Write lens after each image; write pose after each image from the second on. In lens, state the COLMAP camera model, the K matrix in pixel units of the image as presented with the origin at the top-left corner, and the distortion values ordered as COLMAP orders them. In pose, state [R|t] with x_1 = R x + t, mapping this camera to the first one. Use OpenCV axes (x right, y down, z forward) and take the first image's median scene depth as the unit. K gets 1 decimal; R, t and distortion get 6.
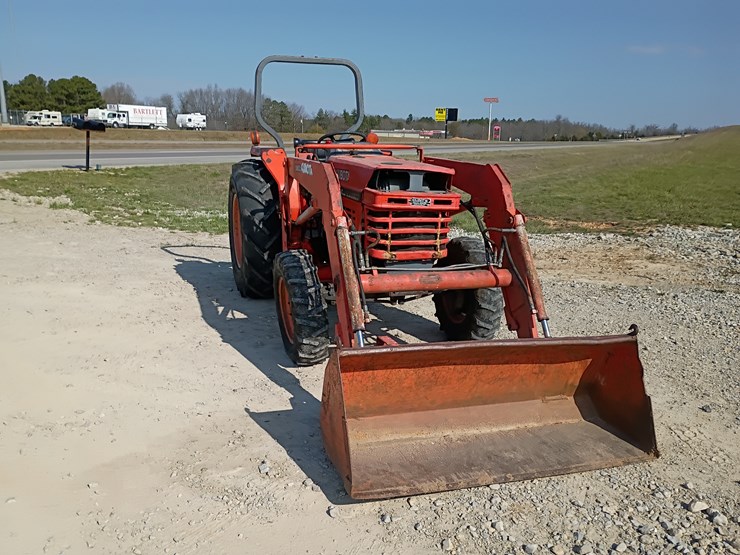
lens RADIAL K [[640.6, 0, 364.4], [0, 640.6, 281.8], [0, 0, 1]] dist [0.068231, -0.077880]
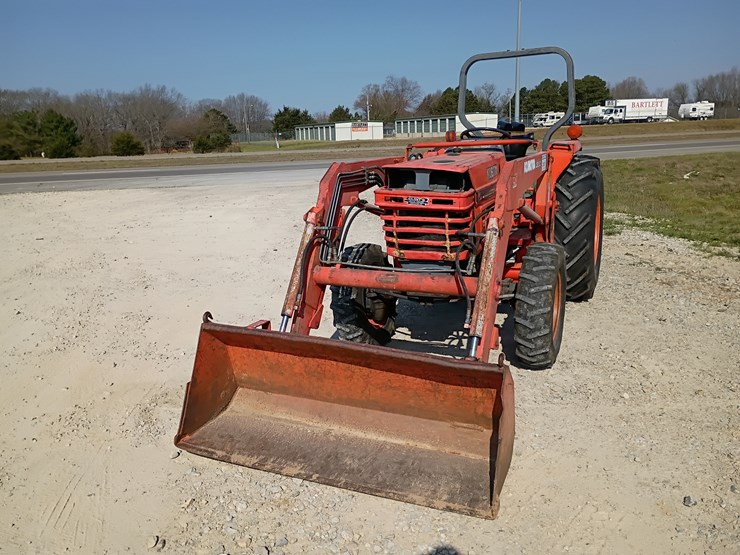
lens RADIAL K [[642.0, 0, 360.9], [0, 642.0, 271.4], [0, 0, 1]] dist [0.068904, -0.079614]
pose [[0.740621, 0.092773, -0.665487, 0.672107], [-0.099112, 0.994672, 0.028362, -0.036180], [0.664573, 0.044952, 0.745870, 0.210999]]
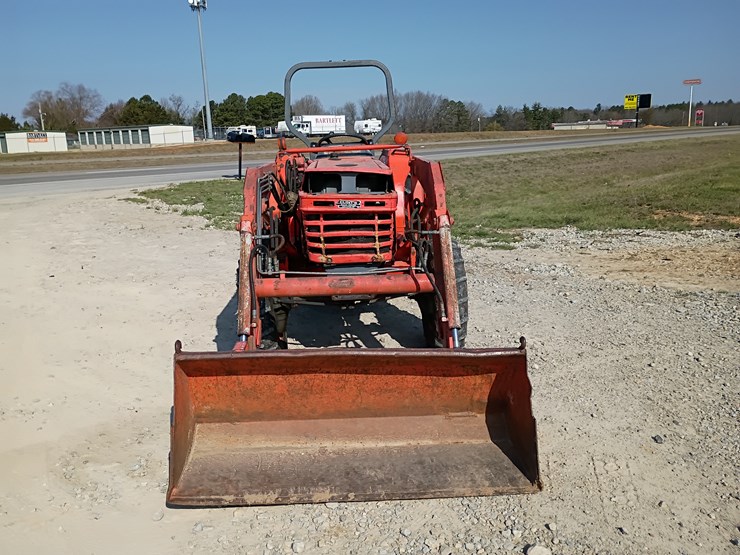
lens RADIAL K [[642.0, 0, 360.9], [0, 642.0, 271.4], [0, 0, 1]] dist [0.068904, -0.079614]
pose [[0.961215, 0.003010, -0.275784, 0.365583], [-0.007367, 0.999864, -0.014763, -0.007959], [0.275702, 0.016222, 0.961106, 0.068553]]
